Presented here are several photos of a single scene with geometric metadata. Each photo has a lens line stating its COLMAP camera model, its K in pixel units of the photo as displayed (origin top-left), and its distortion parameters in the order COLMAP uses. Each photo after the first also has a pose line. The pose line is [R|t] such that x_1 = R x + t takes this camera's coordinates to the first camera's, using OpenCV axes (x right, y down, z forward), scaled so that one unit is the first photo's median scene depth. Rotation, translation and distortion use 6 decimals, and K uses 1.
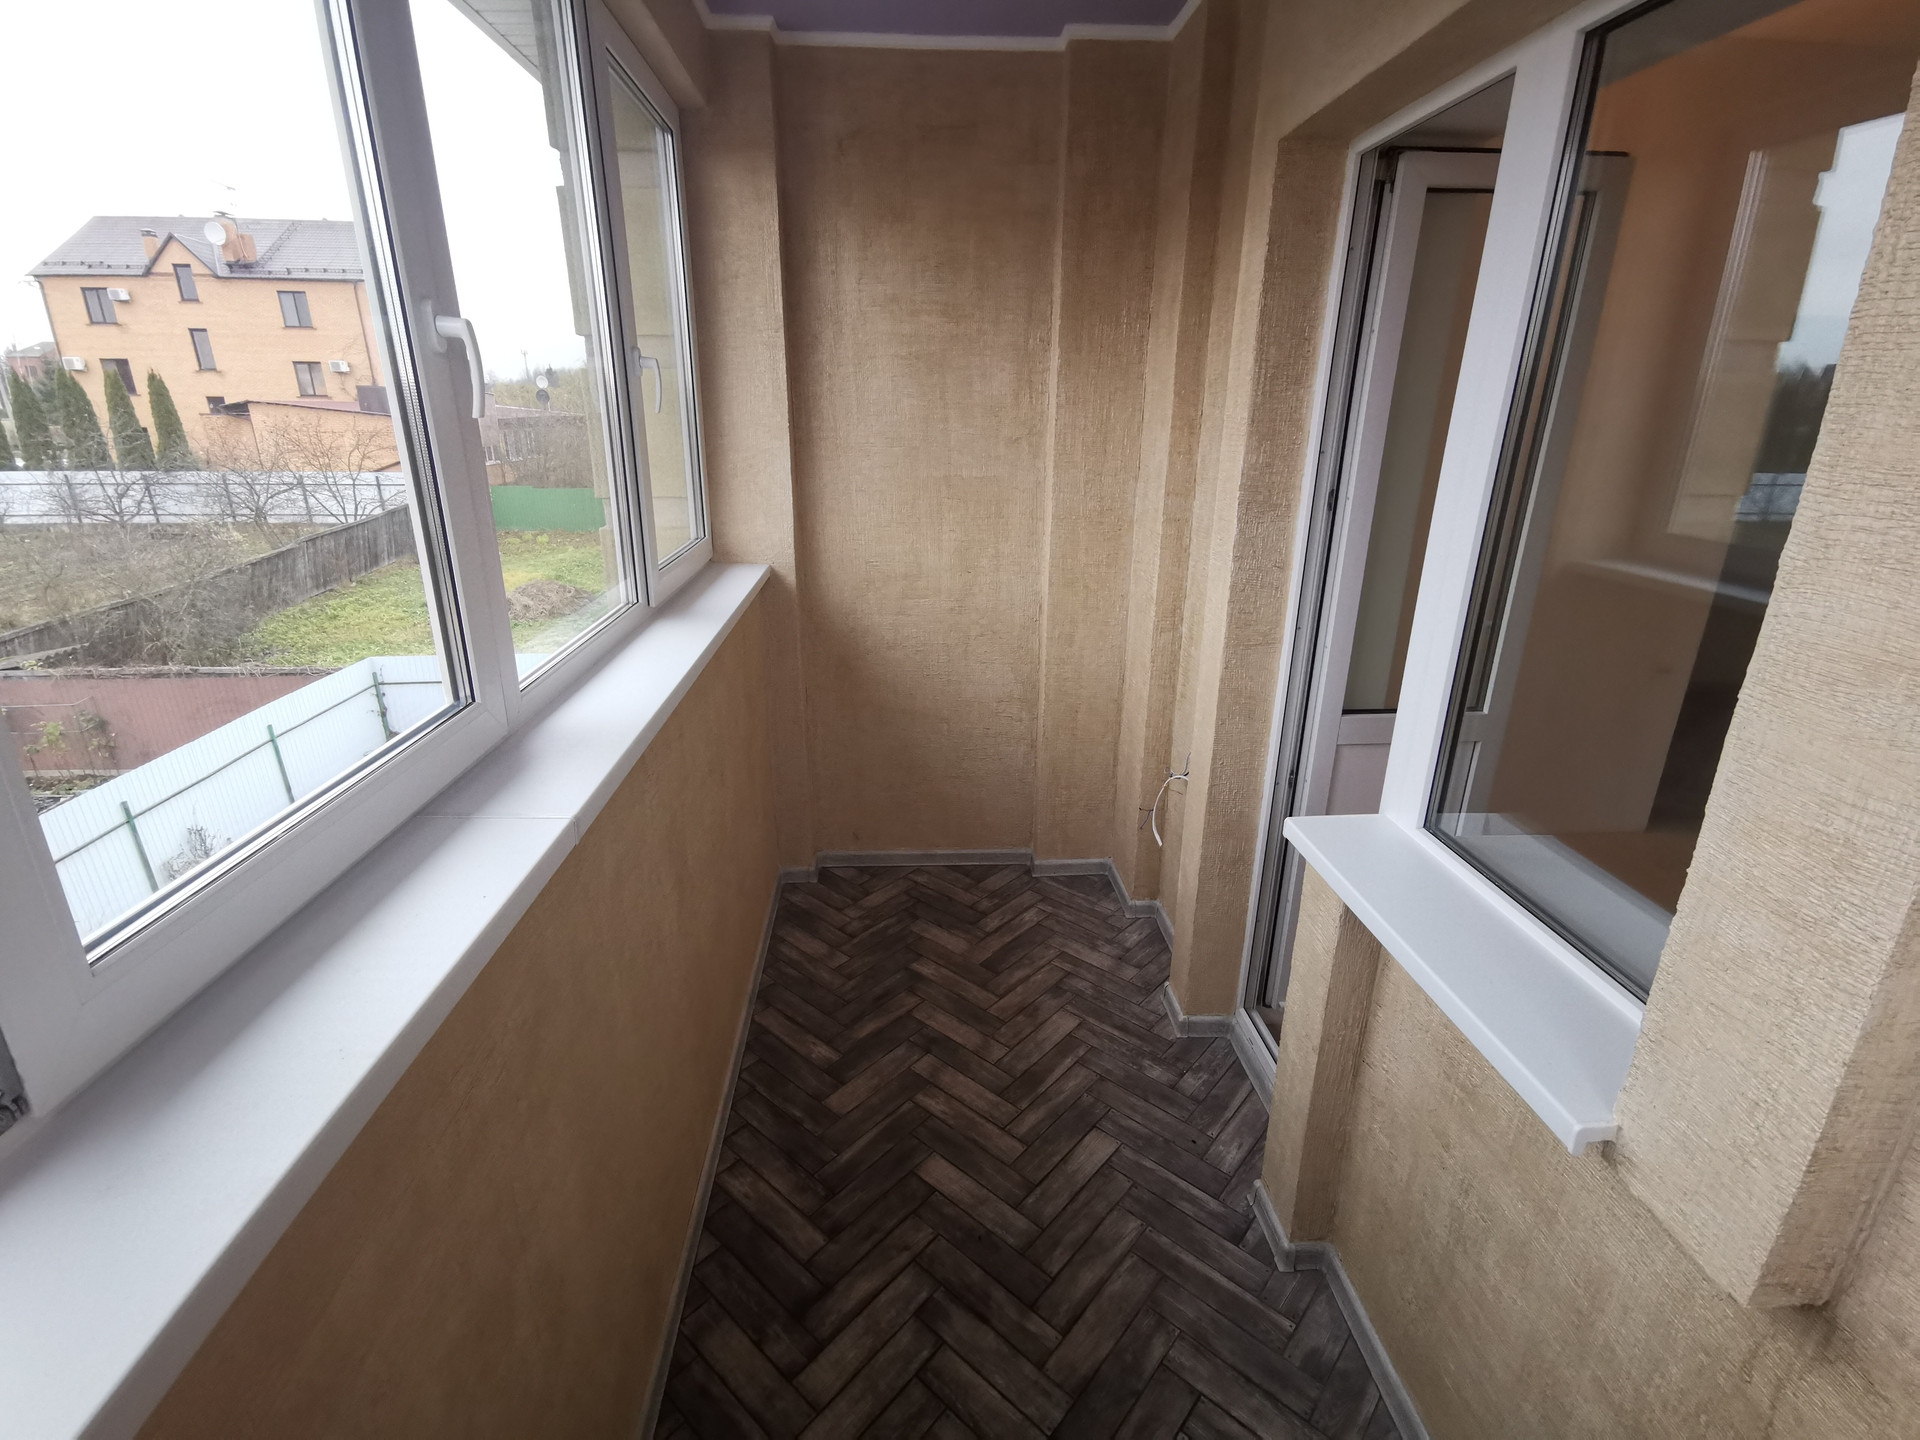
lens RADIAL K [[888.6, 0, 957.4], [0, 888.6, 719.0], [0, 0, 1]] dist [0.004848, 0.003073]
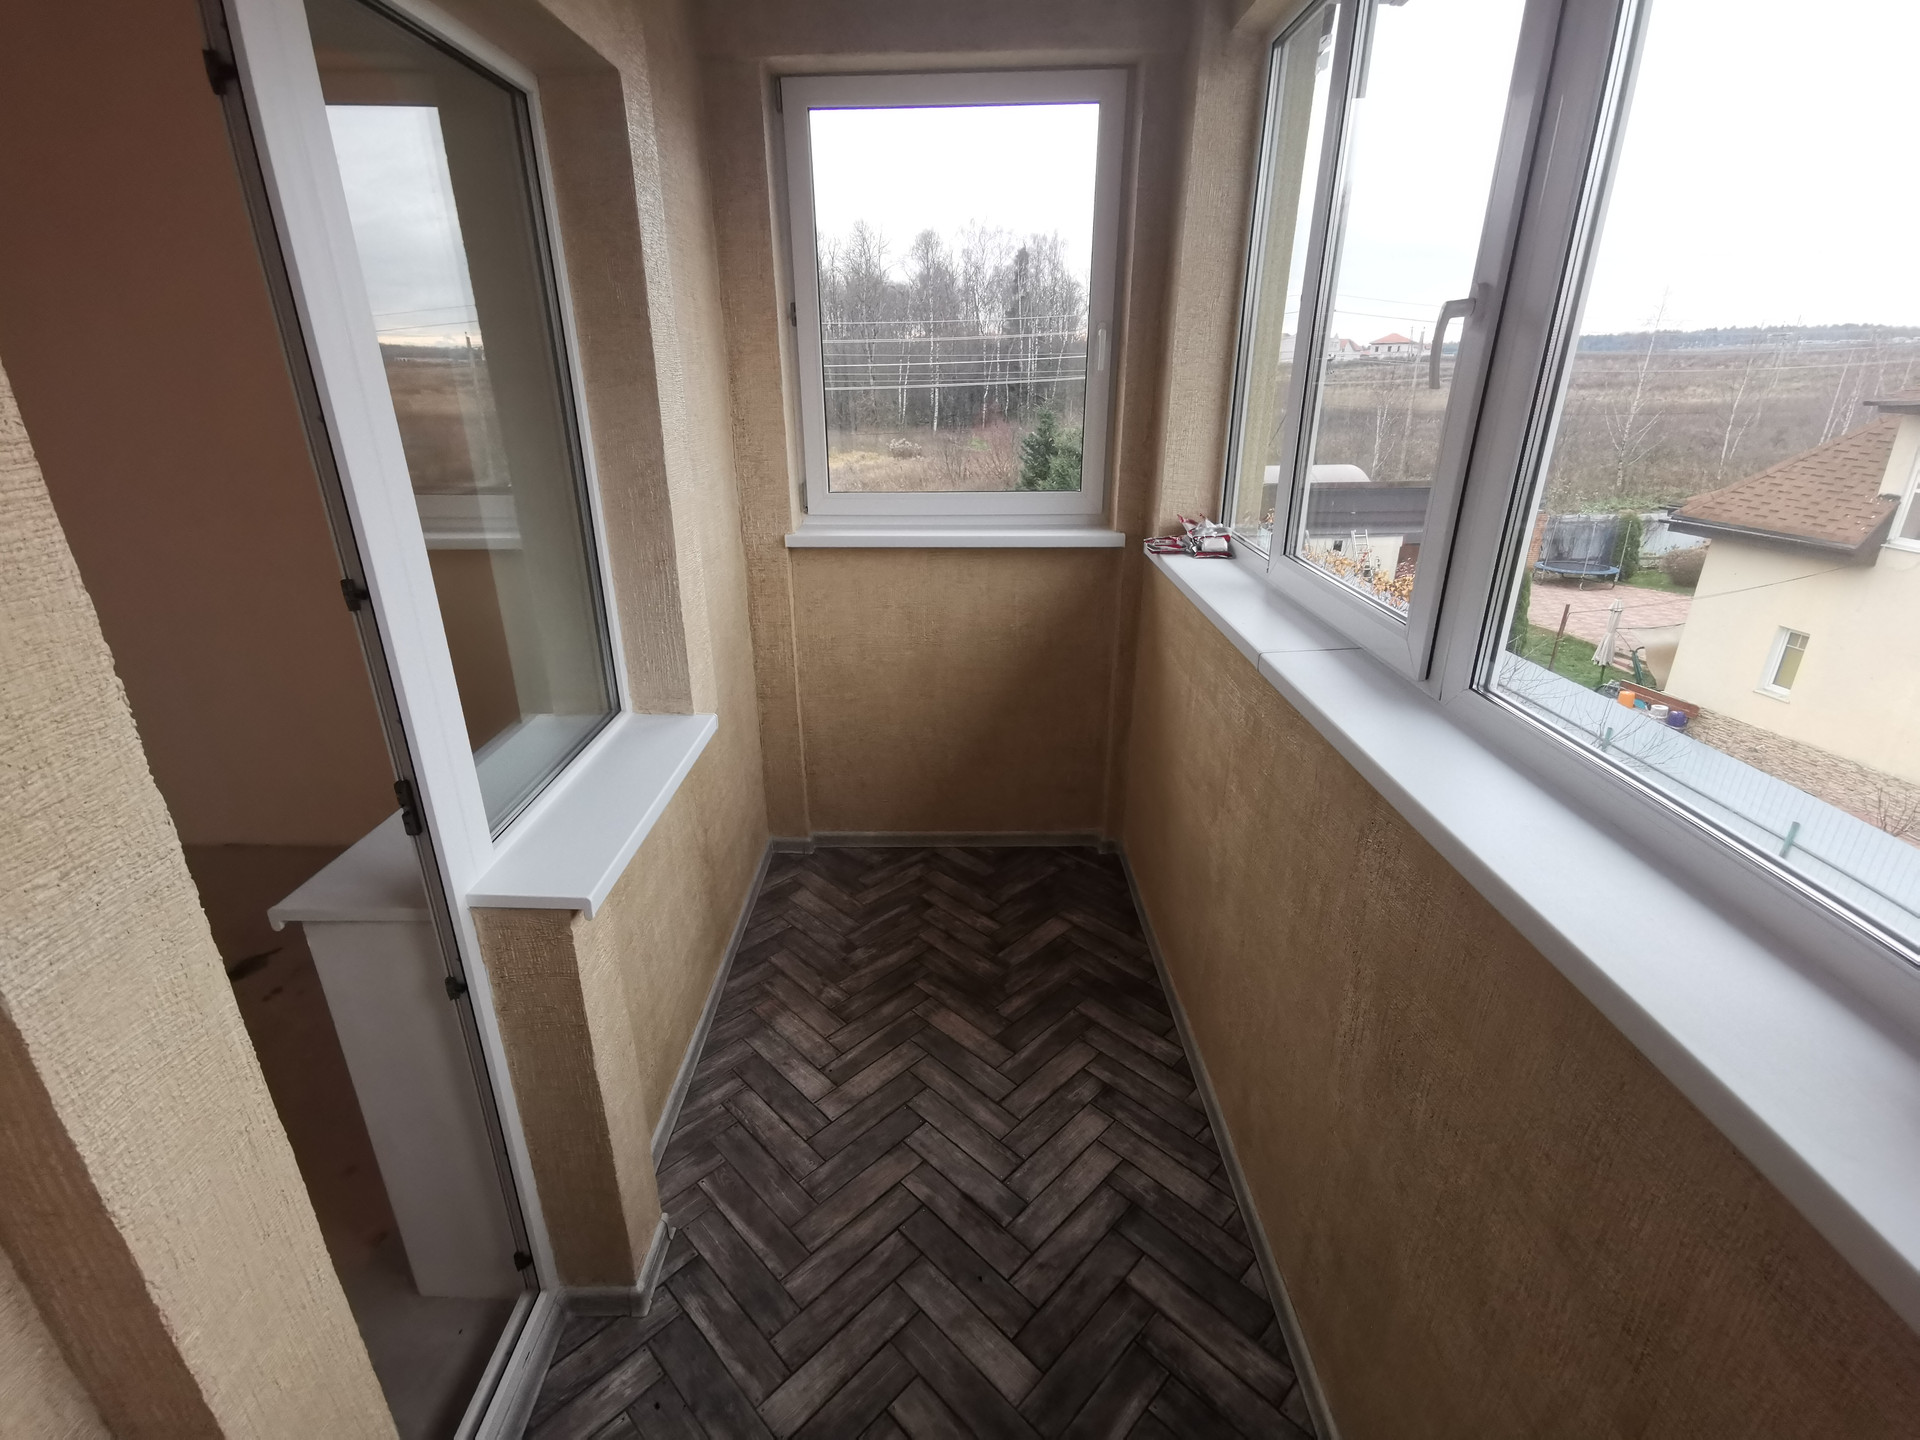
lens RADIAL K [[888.6, 0, 956.0], [0, 888.6, 722.5], [0, 0, 1]] dist [0.004848, 0.003073]
pose [[-0.998068, -0.022922, 0.057740, -0.007620], [0.020320, 0.757864, 0.652096, -0.493962], [-0.058706, 0.652010, -0.755934, 1.394074]]
